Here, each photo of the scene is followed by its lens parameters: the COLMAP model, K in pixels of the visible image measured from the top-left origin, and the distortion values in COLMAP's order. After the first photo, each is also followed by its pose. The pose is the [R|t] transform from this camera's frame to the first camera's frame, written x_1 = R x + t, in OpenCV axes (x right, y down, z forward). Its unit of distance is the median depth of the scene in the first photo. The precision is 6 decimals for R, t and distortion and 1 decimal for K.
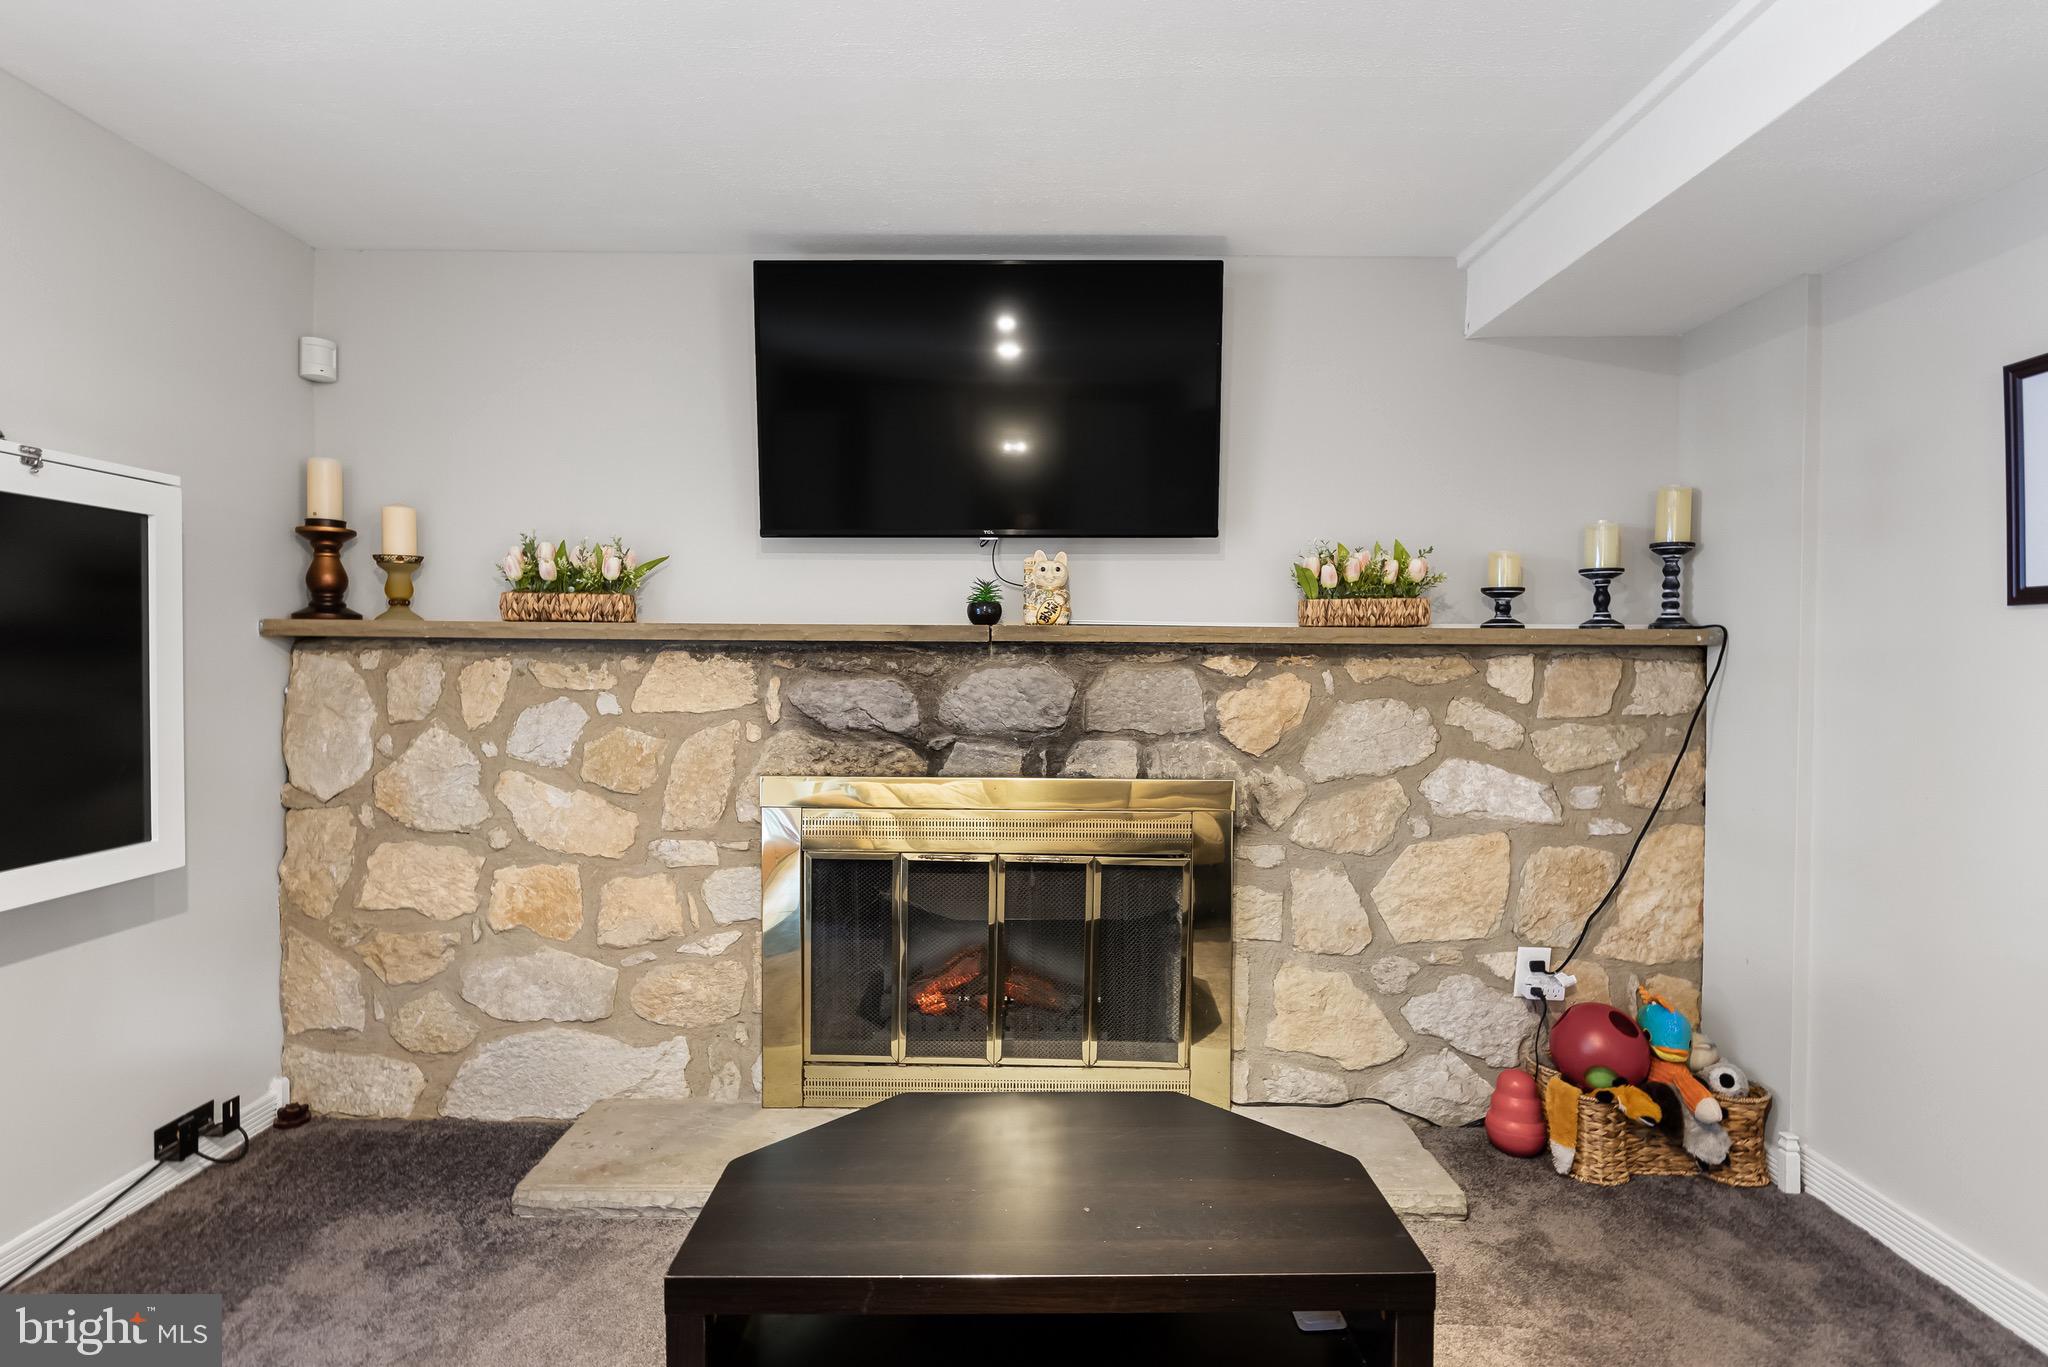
lens RADIAL K [[1002.5, 0, 1017.7], [0, 1002.5, 682.2], [0, 0, 1]] dist [-0.008928, -0.001467]
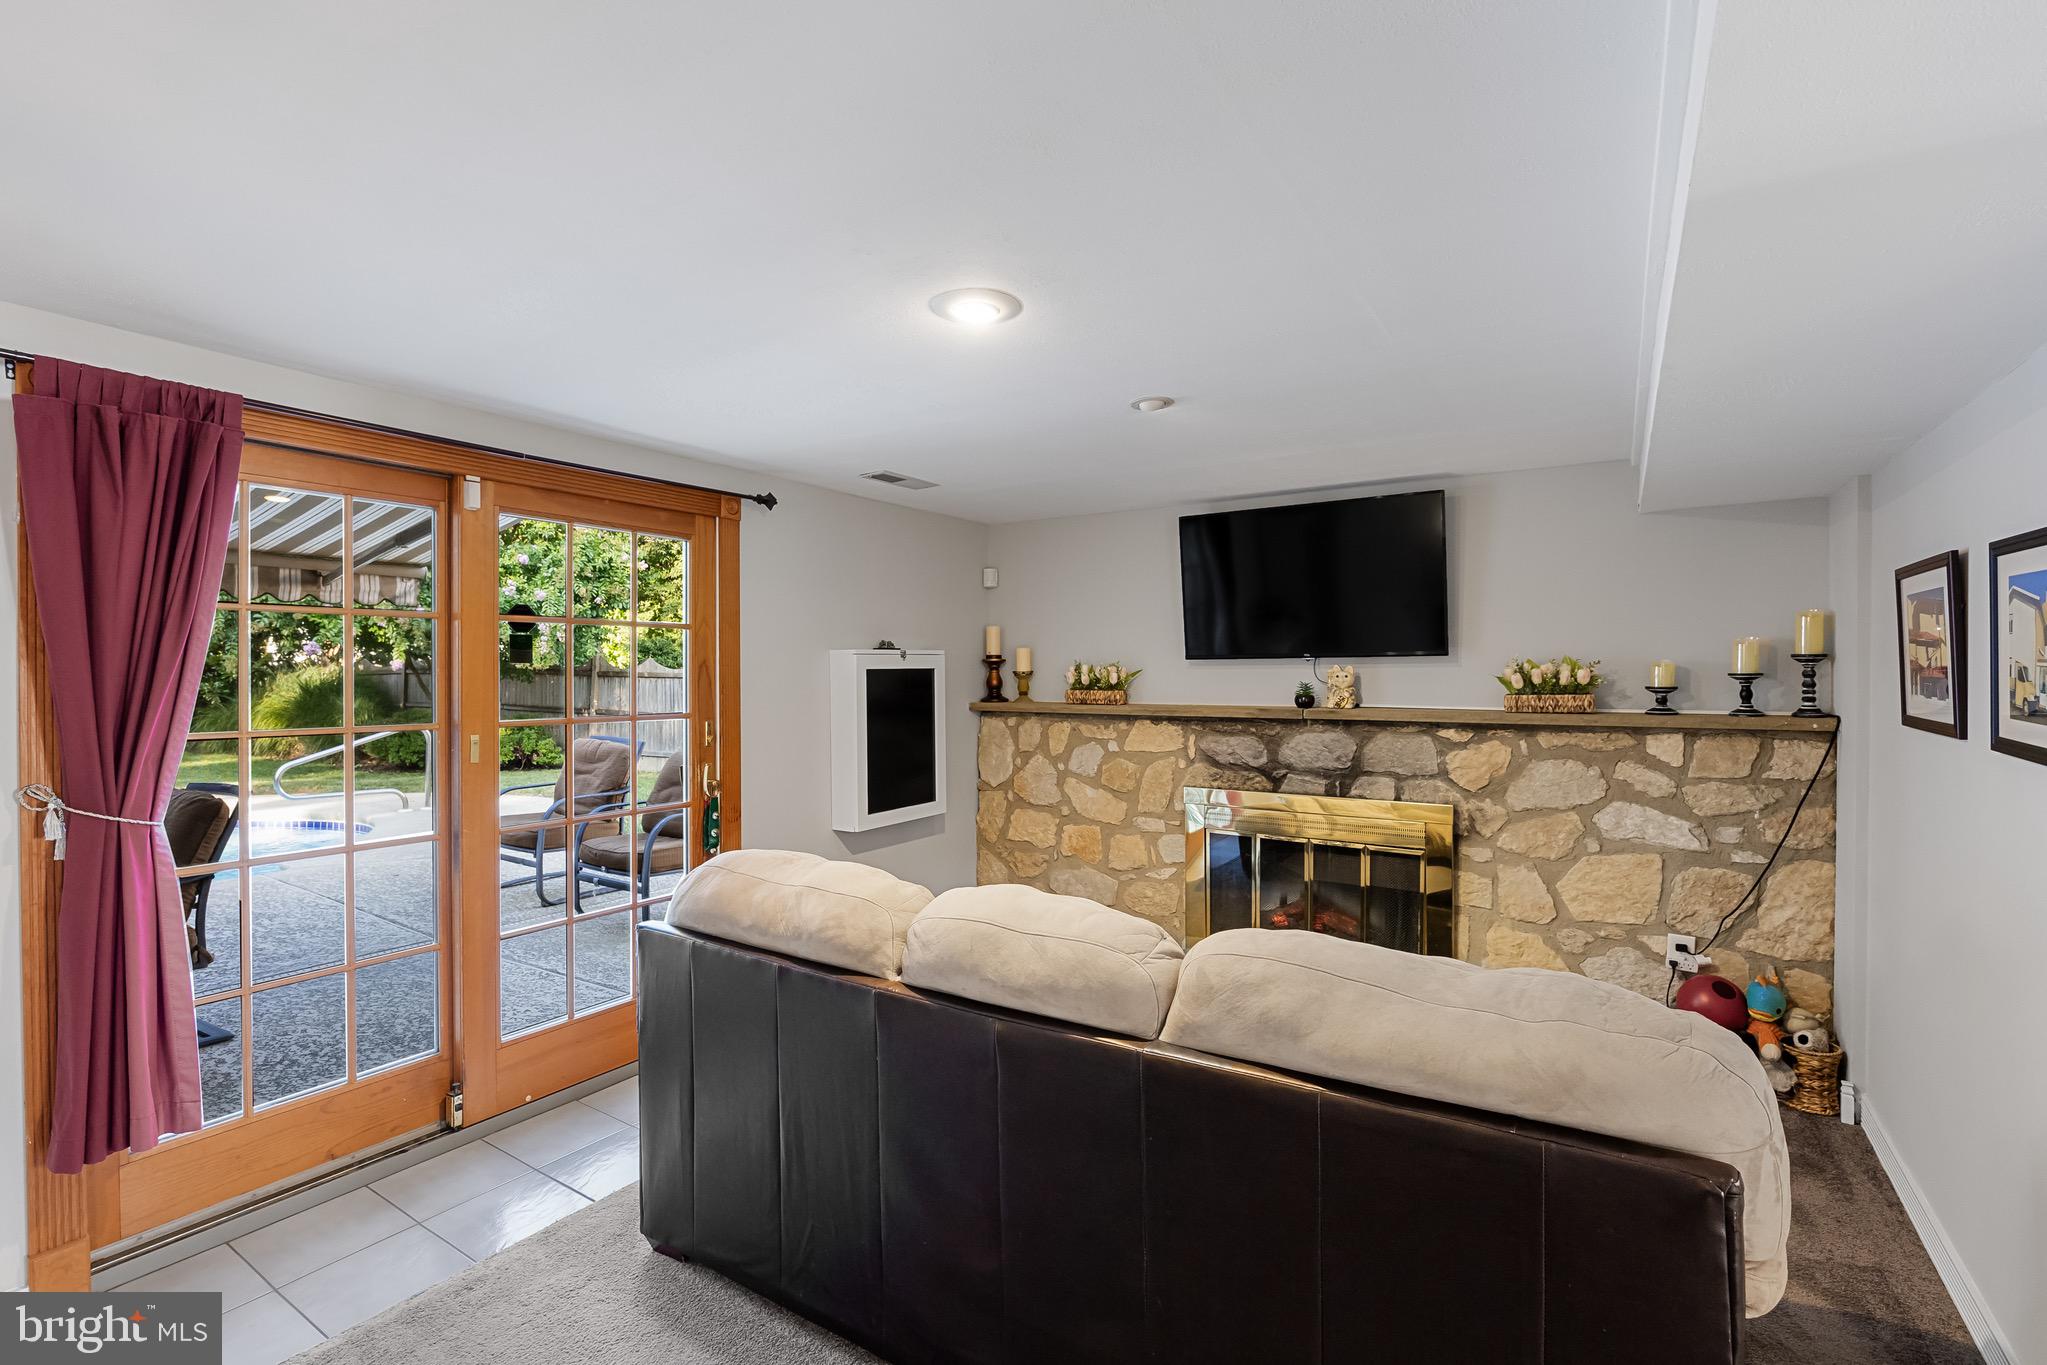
lens RADIAL K [[922.1, 0, 1020.3], [0, 922.1, 680.3], [0, 0, 1]] dist [0.001608, -0.000836]
pose [[0.840890, -0.006814, -0.541163, 0.427912], [0.003468, 0.999968, -0.007202, -0.097083], [0.541195, 0.004179, 0.840887, -0.638175]]
